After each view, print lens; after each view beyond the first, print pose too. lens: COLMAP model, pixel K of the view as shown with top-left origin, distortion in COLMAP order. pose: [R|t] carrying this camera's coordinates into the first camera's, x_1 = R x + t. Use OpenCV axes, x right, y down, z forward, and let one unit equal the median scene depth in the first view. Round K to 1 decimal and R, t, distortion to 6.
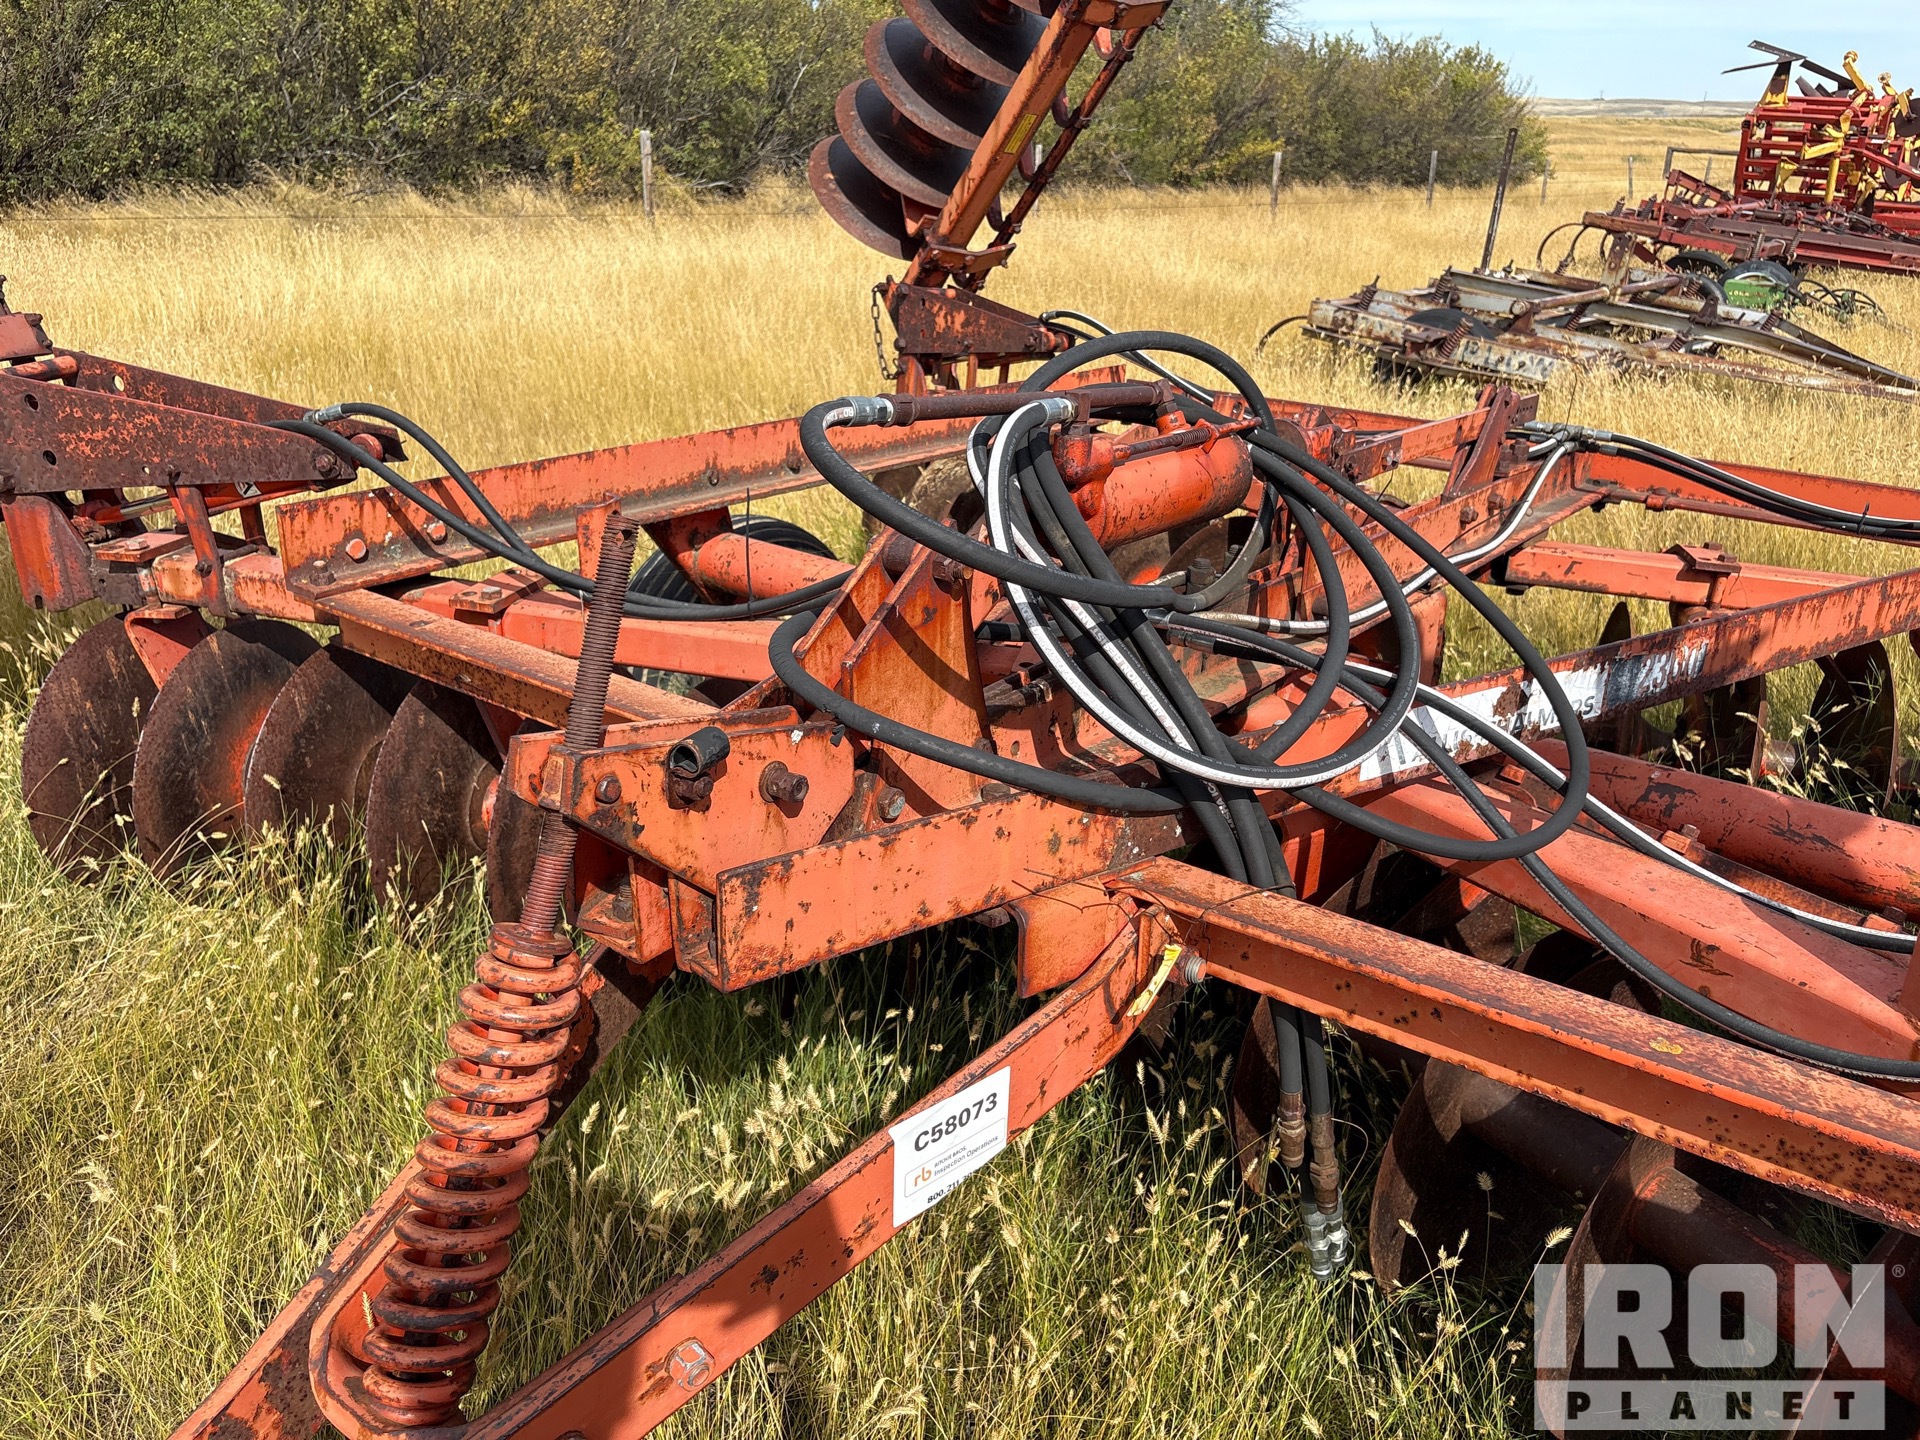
lens RADIAL K [[1483.8, 0, 956.2], [0, 1483.8, 725.1], [0, 0, 1]] dist [0.057688, -0.084221]
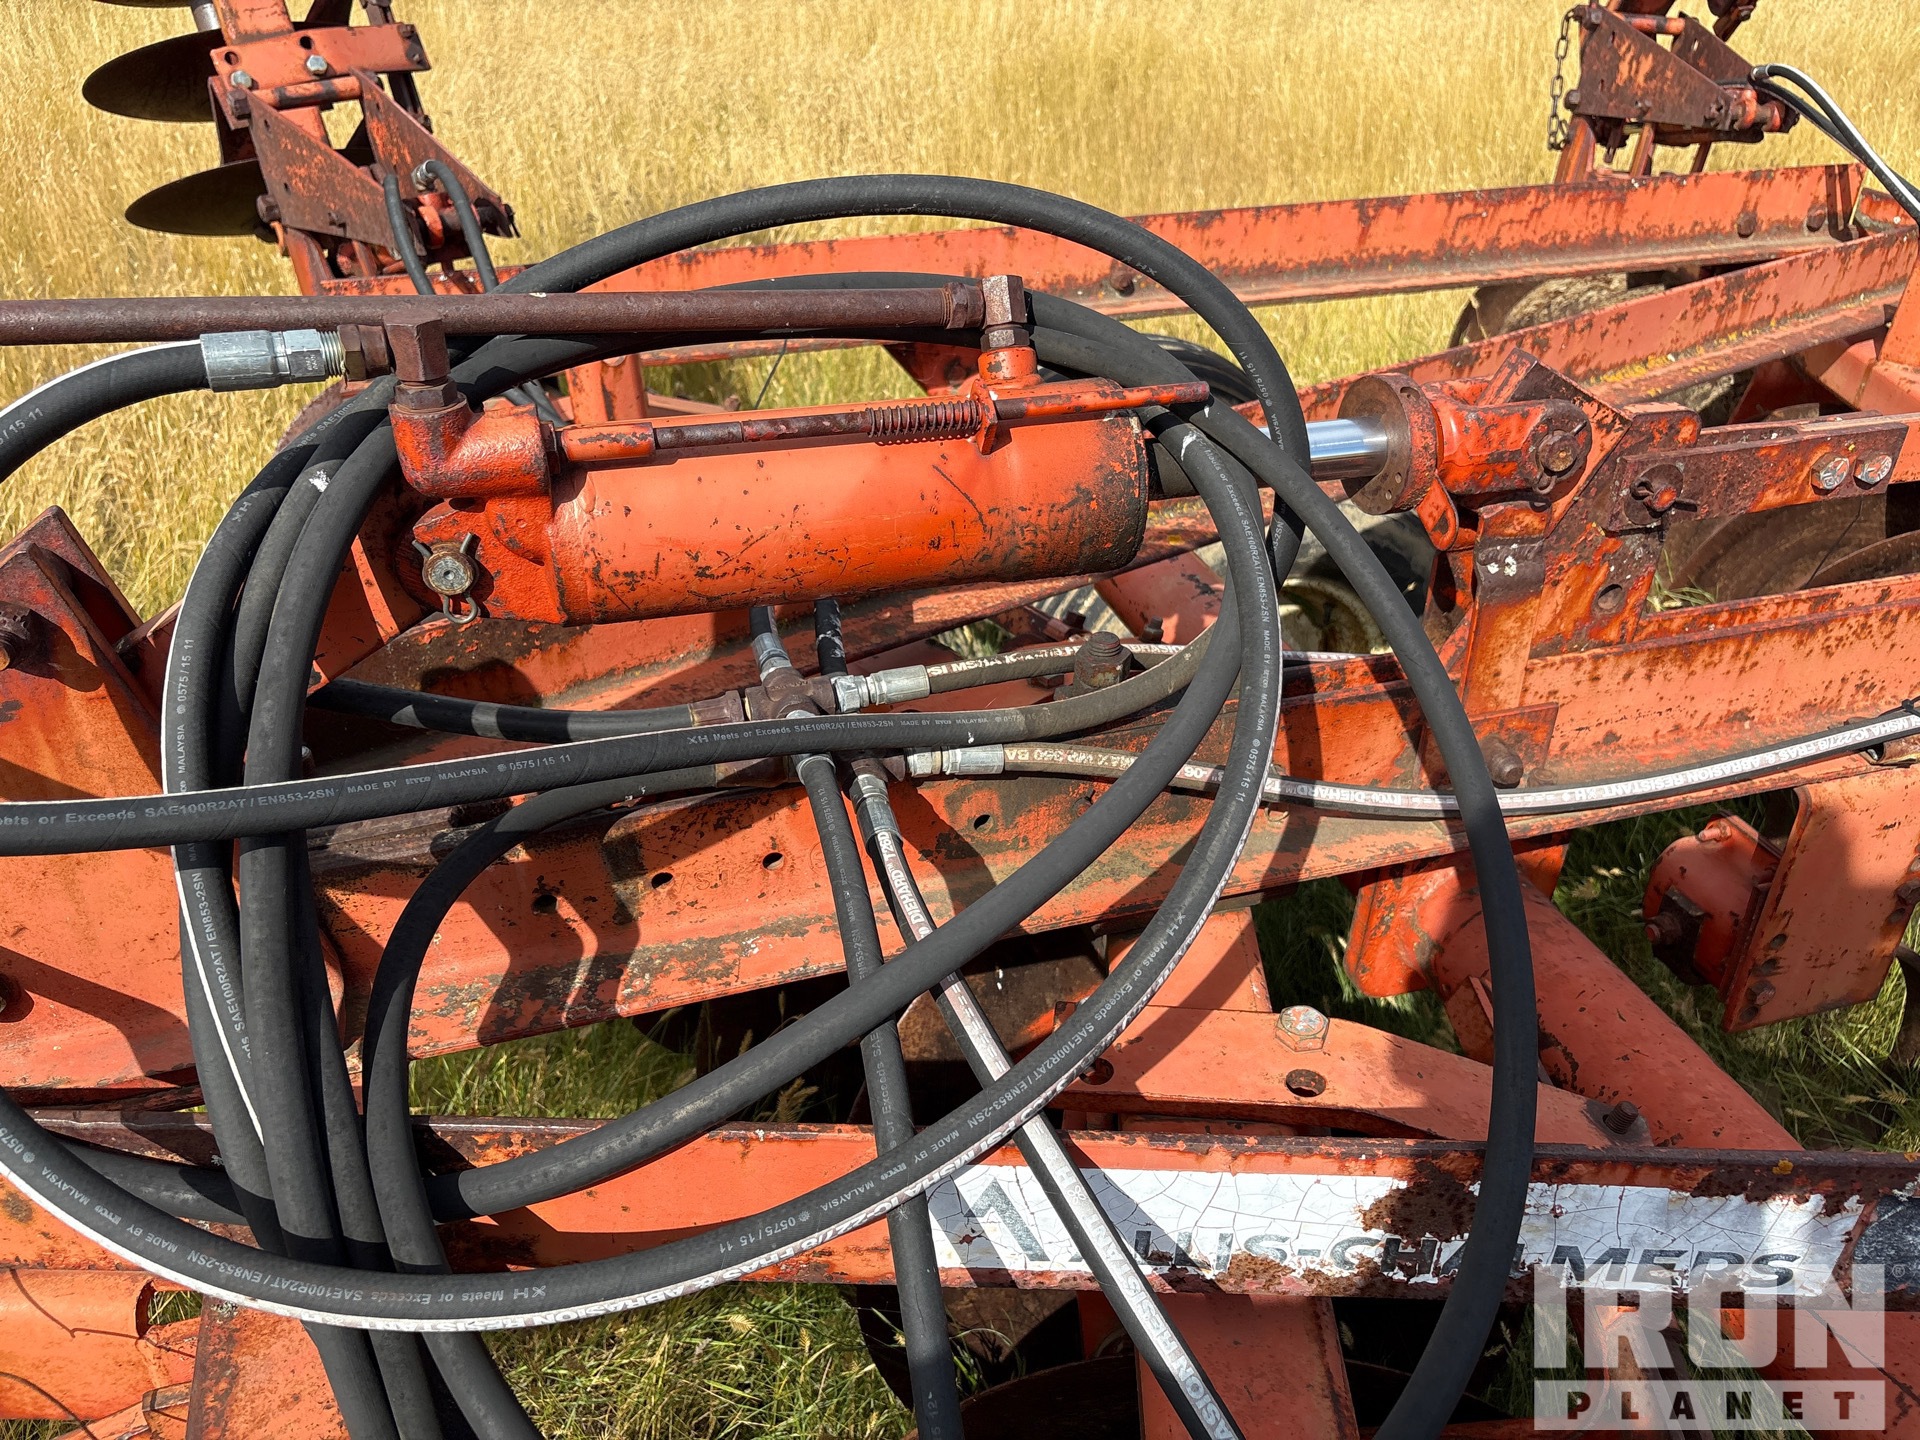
lens RADIAL K [[1483.8, 0, 956.2], [0, 1483.8, 725.1], [0, 0, 1]] dist [0.057688, -0.084221]
pose [[0.810160, 0.281842, -0.514010, 0.180134], [-0.188075, 0.955453, 0.227459, -0.086525], [0.555220, -0.087606, 0.827077, 0.251069]]
